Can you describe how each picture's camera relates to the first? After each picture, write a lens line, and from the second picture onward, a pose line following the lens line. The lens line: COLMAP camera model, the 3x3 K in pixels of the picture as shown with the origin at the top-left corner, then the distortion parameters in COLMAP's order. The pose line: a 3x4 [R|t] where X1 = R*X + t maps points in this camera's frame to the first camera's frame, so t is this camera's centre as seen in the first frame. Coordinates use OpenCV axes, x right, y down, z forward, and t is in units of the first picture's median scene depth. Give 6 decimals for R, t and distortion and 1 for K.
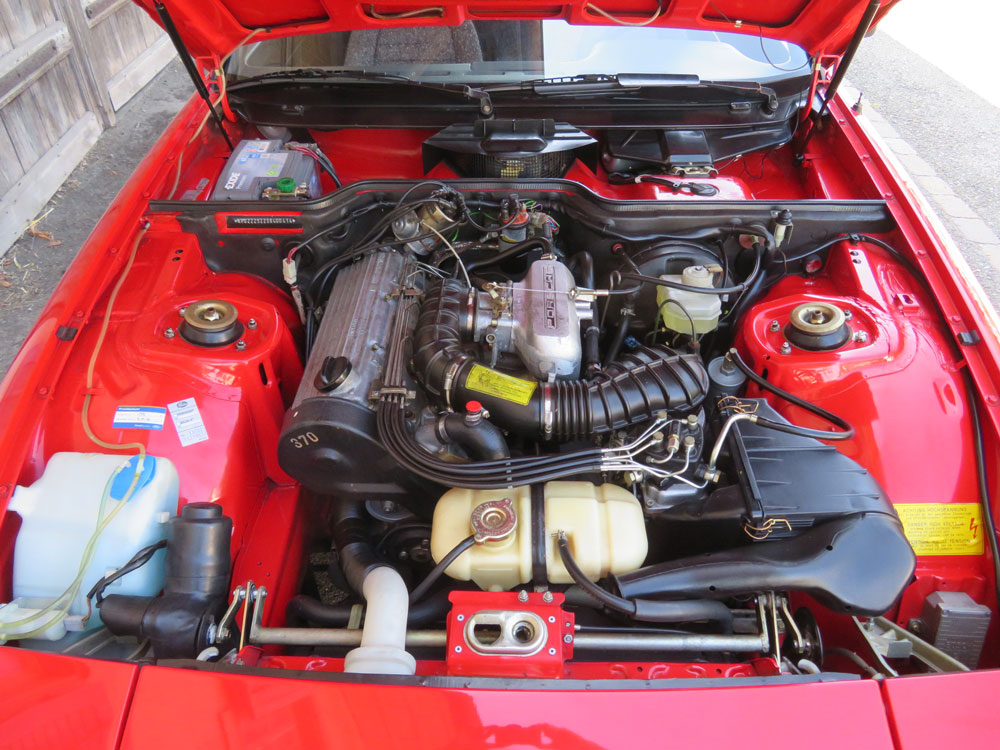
lens RADIAL K [[714.0, 0, 501.8], [0, 714.0, 375.0], [0, 0, 1]] dist [0.009346, -0.010951]
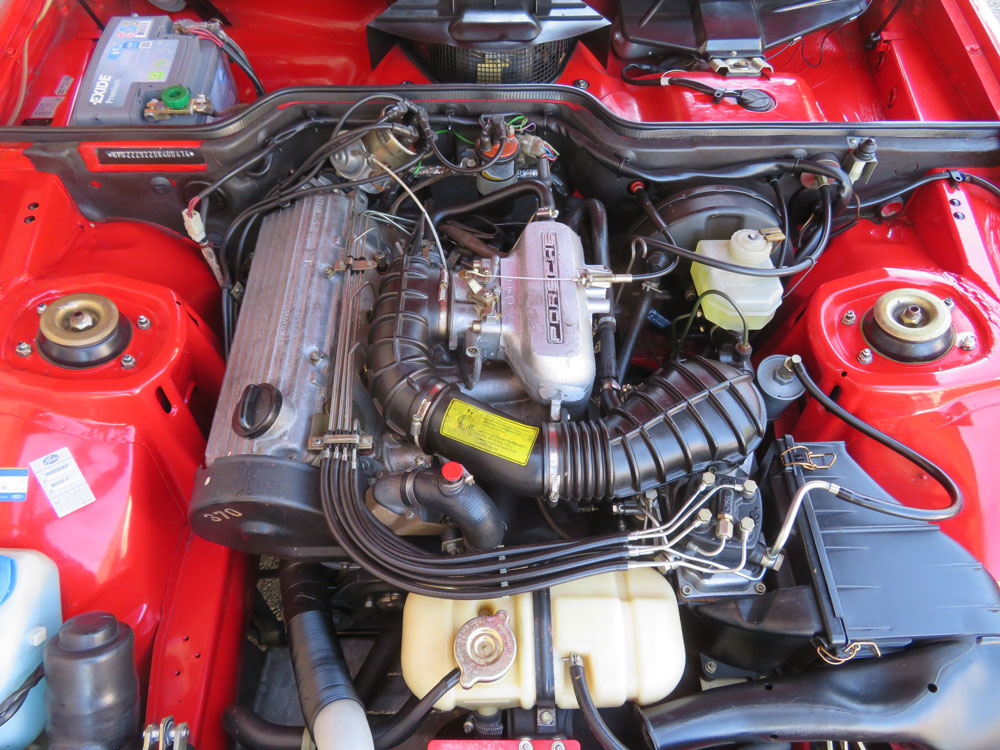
lens RADIAL K [[714.0, 0, 498.4], [0, 714.0, 376.1], [0, 0, 1]] dist [0.009346, -0.010951]
pose [[0.999233, -0.019521, 0.033937, -0.013366], [0.010746, 0.970284, 0.241731, -0.194893], [-0.037647, -0.241181, 0.969750, 0.271403]]
